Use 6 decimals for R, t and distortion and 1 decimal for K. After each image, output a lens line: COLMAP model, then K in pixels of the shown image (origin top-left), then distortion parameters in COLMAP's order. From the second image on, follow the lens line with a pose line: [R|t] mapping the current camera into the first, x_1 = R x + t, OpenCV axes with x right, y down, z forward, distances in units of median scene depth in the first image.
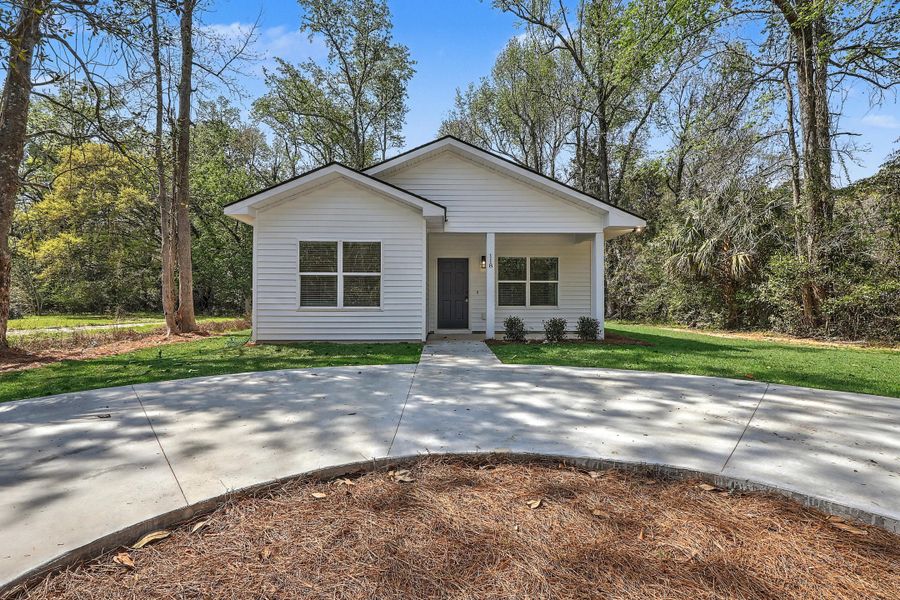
lens RADIAL K [[409.6, 0, 450.0], [0, 409.6, 300.0], [0, 0, 1]] dist [-0.002336, -0.000479]
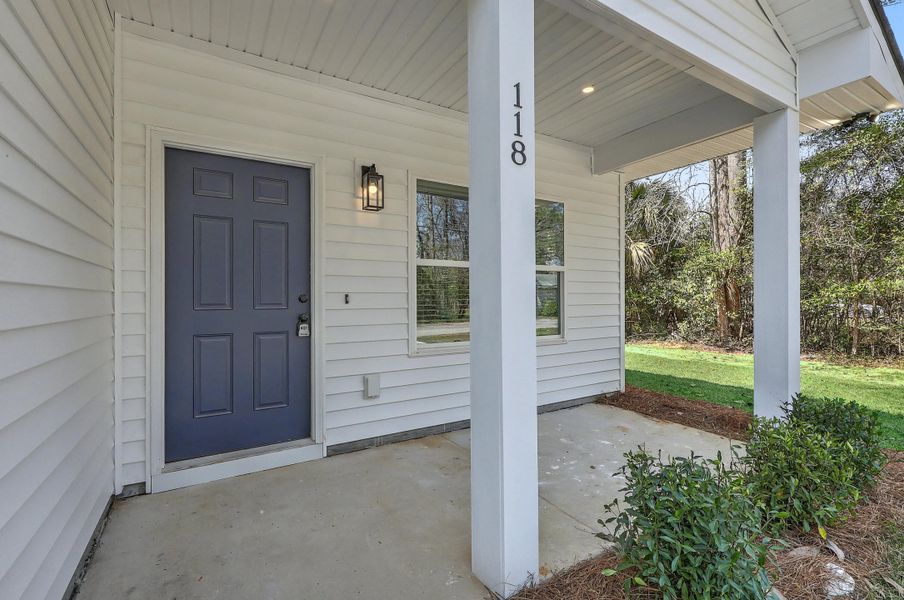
lens RADIAL K [[411.5, 0, 452.0], [0, 411.5, 300.0], [0, 0, 1]] dist [-0.002336, -0.000479]
pose [[0.868212, -0.007229, 0.496140, -0.008656], [0.002227, 0.999941, 0.010671, -0.025131], [-0.496188, -0.008160, 0.868177, 0.883002]]
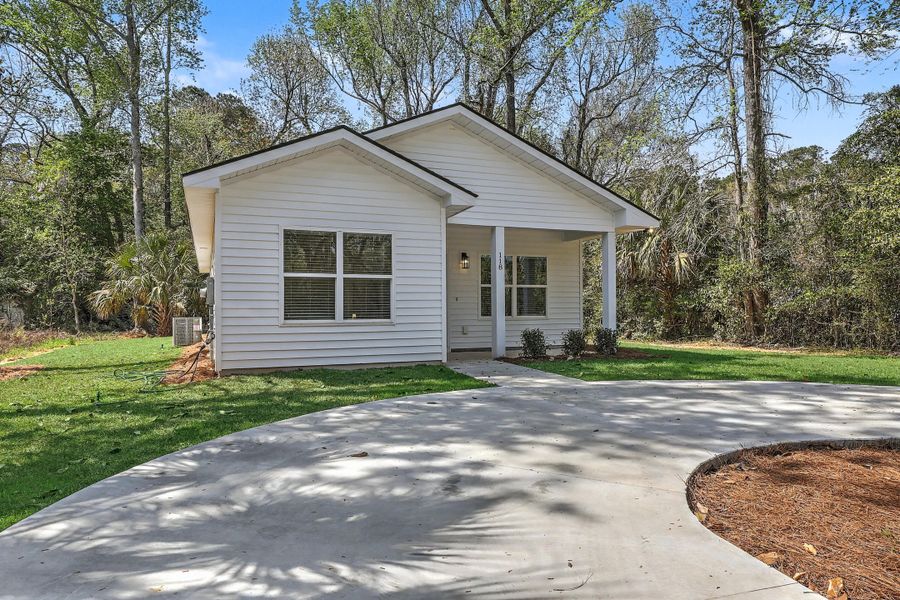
lens RADIAL K [[602.4, 0, 450.0], [0, 602.4, 300.0], [0, 0, 1]] dist [-0.000106, 0.001236]
pose [[0.932739, -0.000857, 0.360553, -0.433670], [0.004316, 0.999952, -0.008788, -0.008502], [-0.360528, 0.009753, 0.932698, -0.080580]]
